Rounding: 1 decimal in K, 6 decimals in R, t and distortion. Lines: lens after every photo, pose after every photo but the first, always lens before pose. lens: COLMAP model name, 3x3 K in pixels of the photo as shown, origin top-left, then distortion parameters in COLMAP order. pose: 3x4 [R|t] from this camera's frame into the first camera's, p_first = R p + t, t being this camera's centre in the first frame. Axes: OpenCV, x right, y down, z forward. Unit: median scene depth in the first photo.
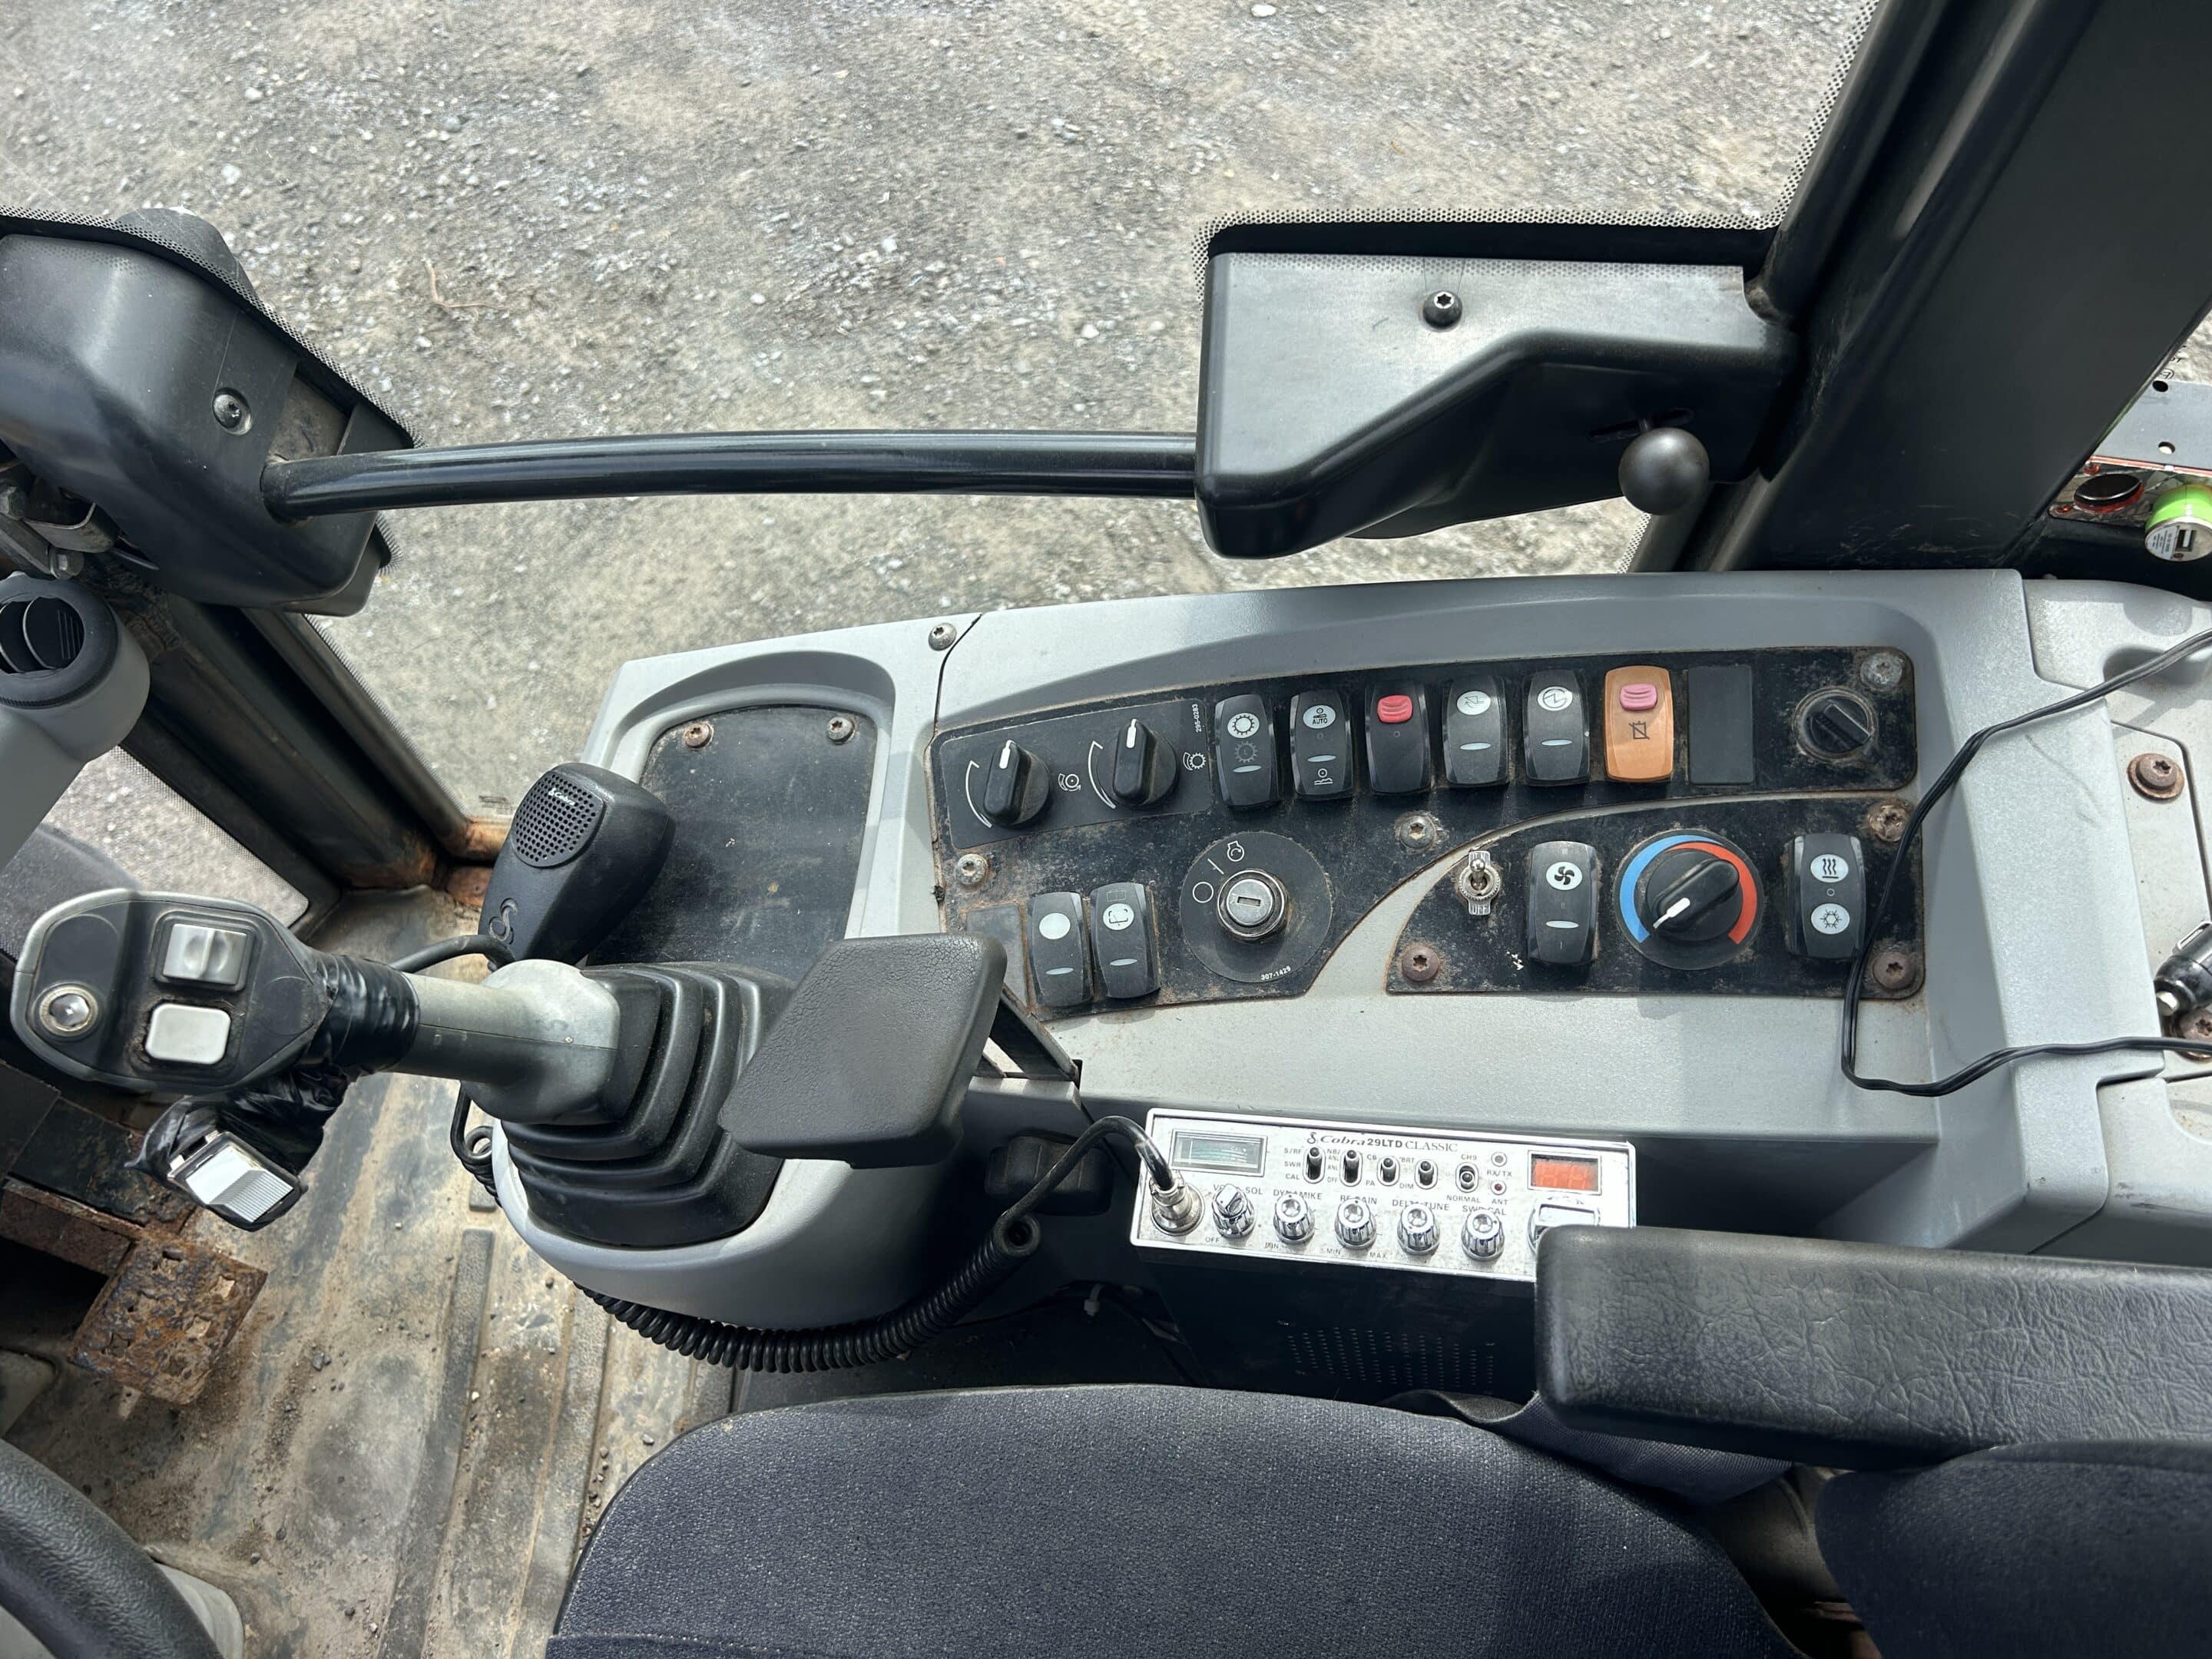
lens RADIAL K [[1682.6, 0, 1109.6], [0, 1682.6, 838.2], [0, 0, 1]] dist [0.070612, -0.077944]
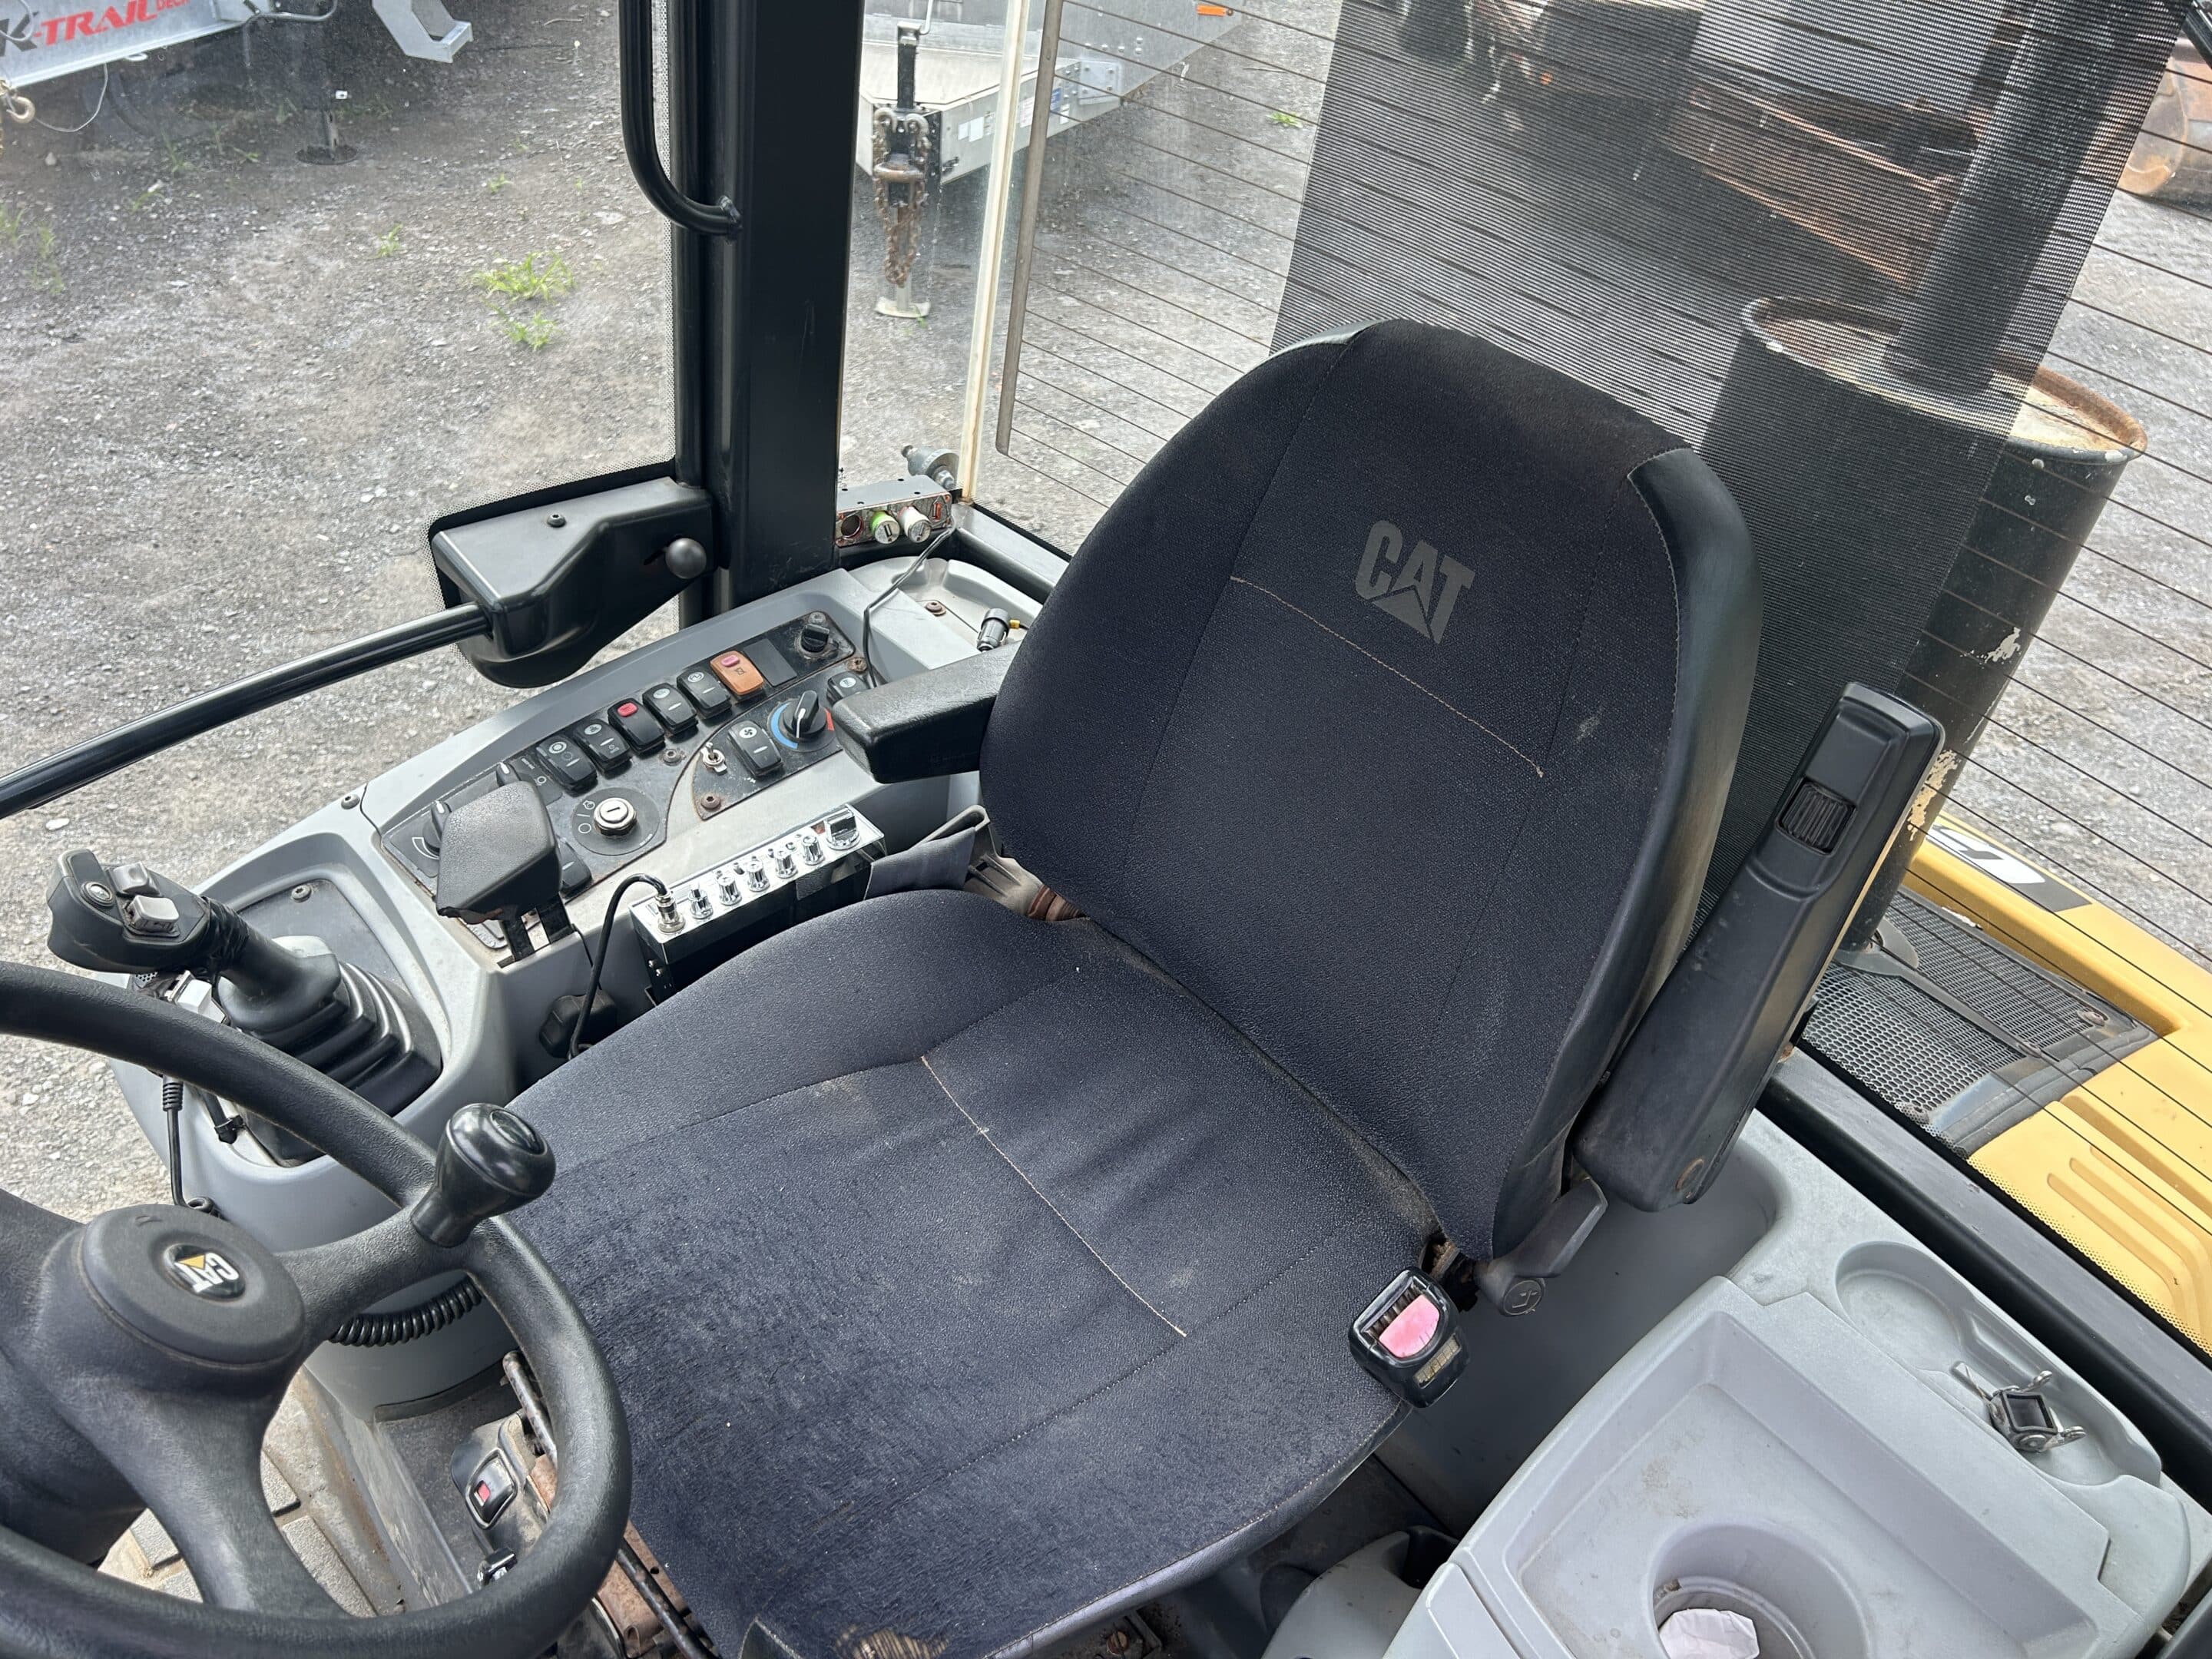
lens RADIAL K [[1682.6, 0, 1093.0], [0, 1682.6, 827.7], [0, 0, 1]] dist [0.070612, -0.077944]
pose [[0.694494, -0.331950, 0.638347, -0.751775], [0.578772, 0.784814, -0.221564, 0.778750], [-0.427435, 0.523332, 0.737172, -0.588585]]
